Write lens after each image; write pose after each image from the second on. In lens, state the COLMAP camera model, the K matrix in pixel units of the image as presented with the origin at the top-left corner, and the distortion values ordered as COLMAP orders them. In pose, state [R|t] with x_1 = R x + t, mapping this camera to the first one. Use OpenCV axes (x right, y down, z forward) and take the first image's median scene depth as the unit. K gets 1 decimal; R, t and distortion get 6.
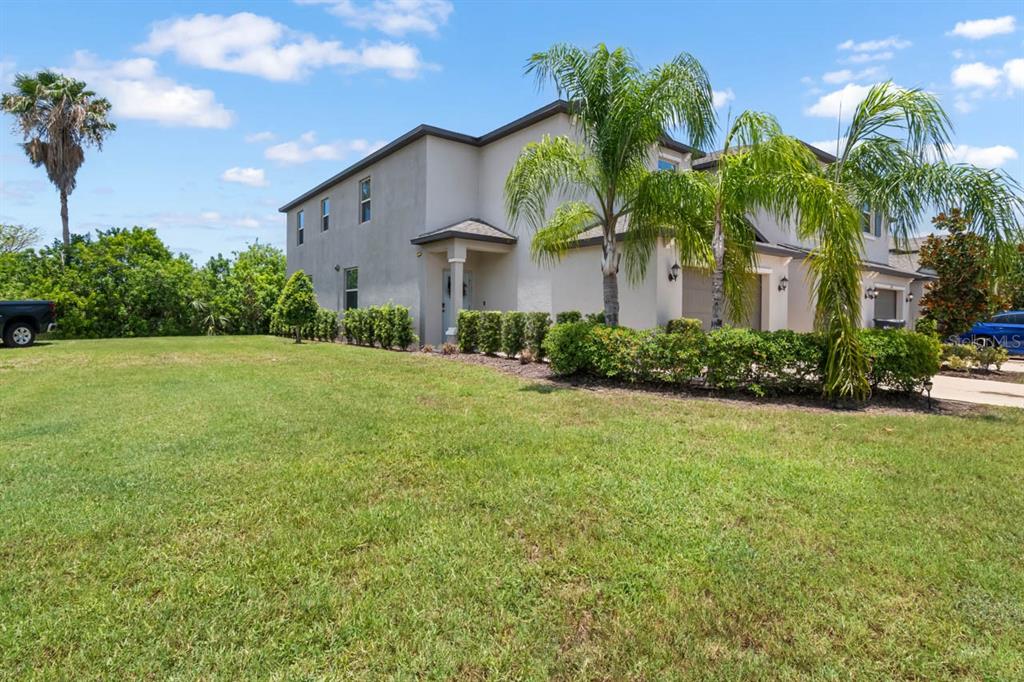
lens RADIAL K [[505.0, 0, 517.0], [0, 505.0, 319.8], [0, 0, 1]] dist [0.001600, 0.000089]
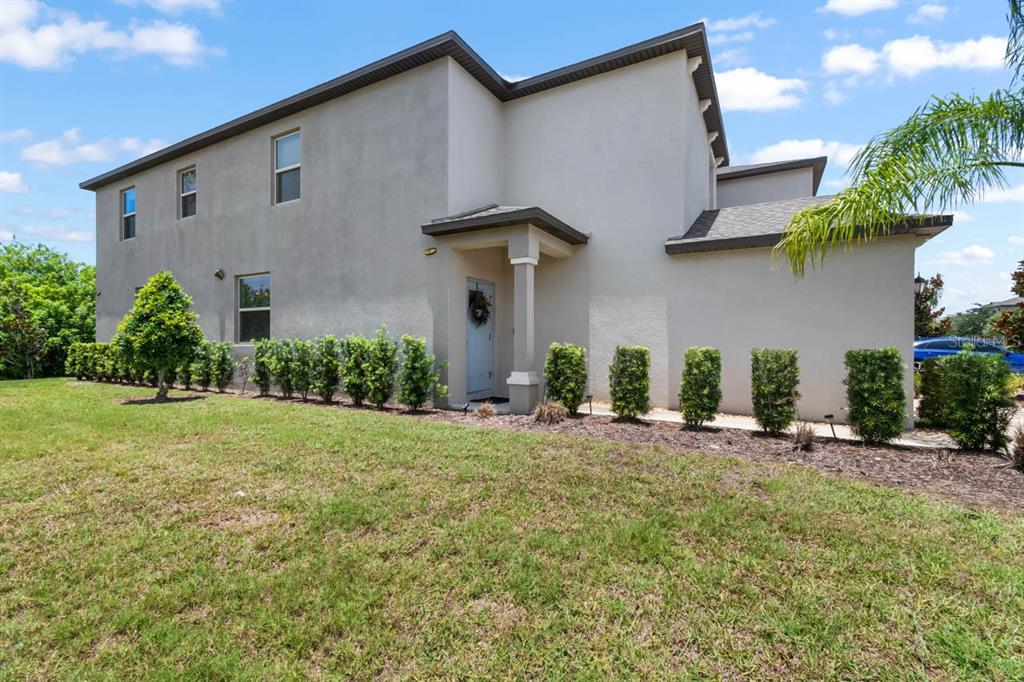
lens RADIAL K [[445.9, 0, 512.0], [0, 445.9, 341.0], [0, 0, 1]] dist [-0.000220, 0.000104]
pose [[0.927596, -0.008651, 0.373485, -0.260371], [0.009108, 0.999958, 0.000542, -0.017070], [-0.373474, 0.002899, 0.927636, 0.391997]]
